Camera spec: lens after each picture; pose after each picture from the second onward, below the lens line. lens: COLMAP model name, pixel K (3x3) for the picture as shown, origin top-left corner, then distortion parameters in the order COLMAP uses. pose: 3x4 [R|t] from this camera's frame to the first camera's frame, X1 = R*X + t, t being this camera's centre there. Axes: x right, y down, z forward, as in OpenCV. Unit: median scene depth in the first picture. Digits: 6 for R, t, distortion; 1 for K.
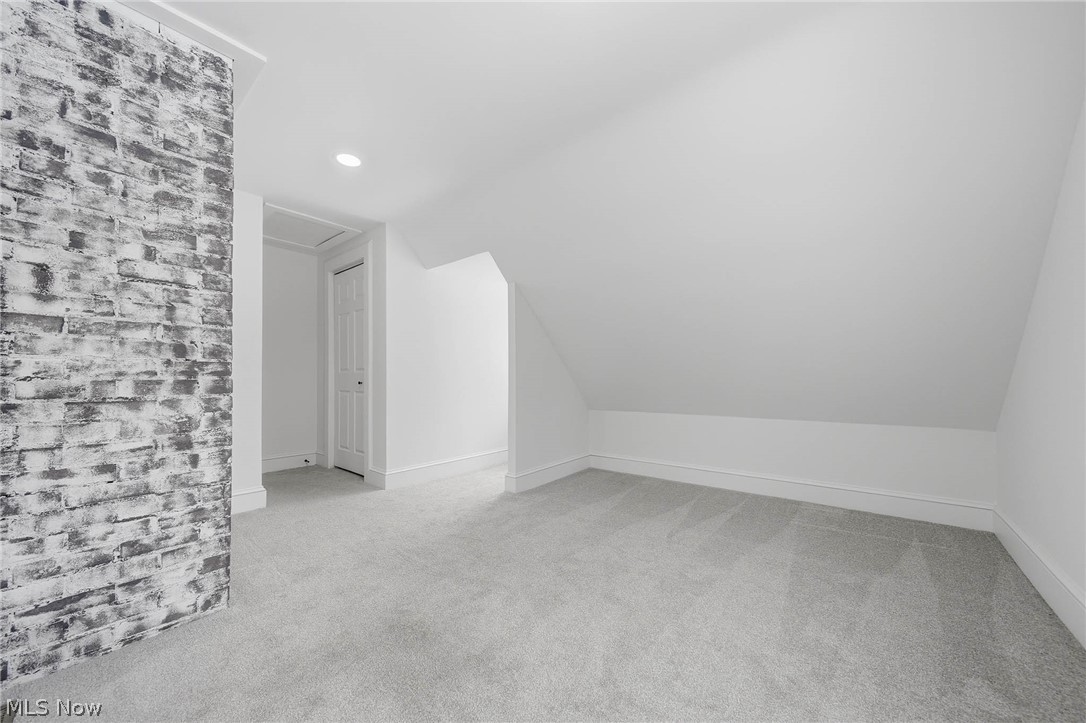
lens RADIAL K [[386.0, 0, 541.6], [0, 386.0, 369.2], [0, 0, 1]] dist [-0.001746, -0.000903]
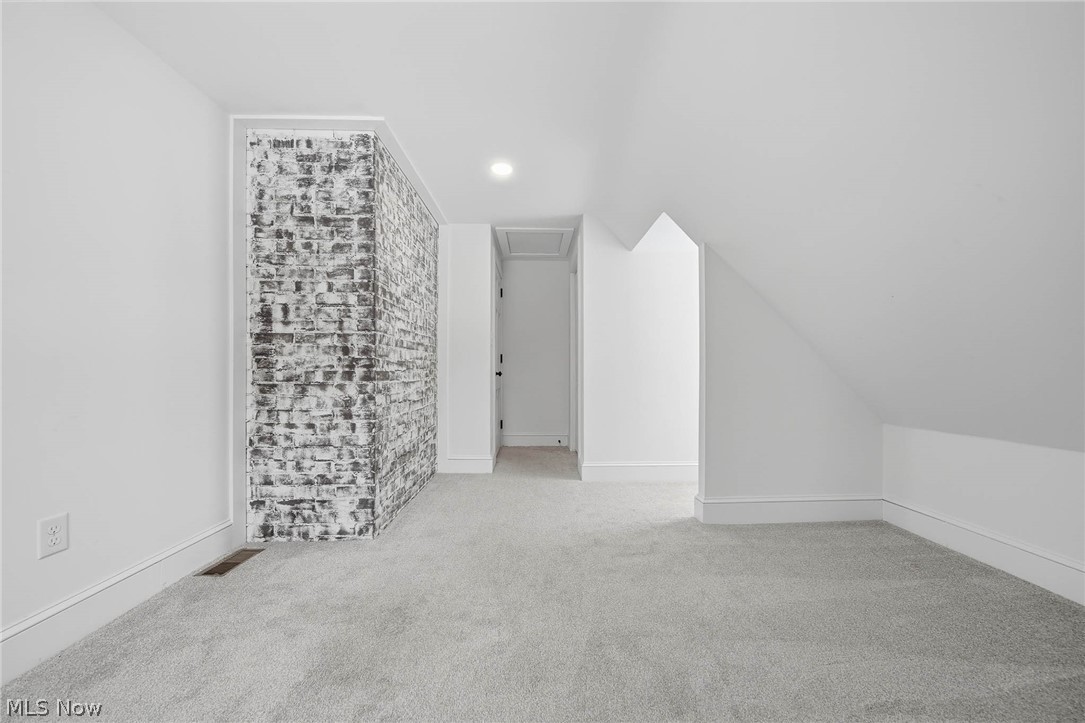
lens RADIAL K [[385.7, 0, 544.4], [0, 385.7, 365.2], [0, 0, 1]] dist [-0.001746, -0.000903]
pose [[0.659901, -0.004680, -0.751338, 0.649471], [0.014649, 0.999871, 0.006638, 0.007748], [0.751210, -0.015387, 0.659884, 0.609713]]
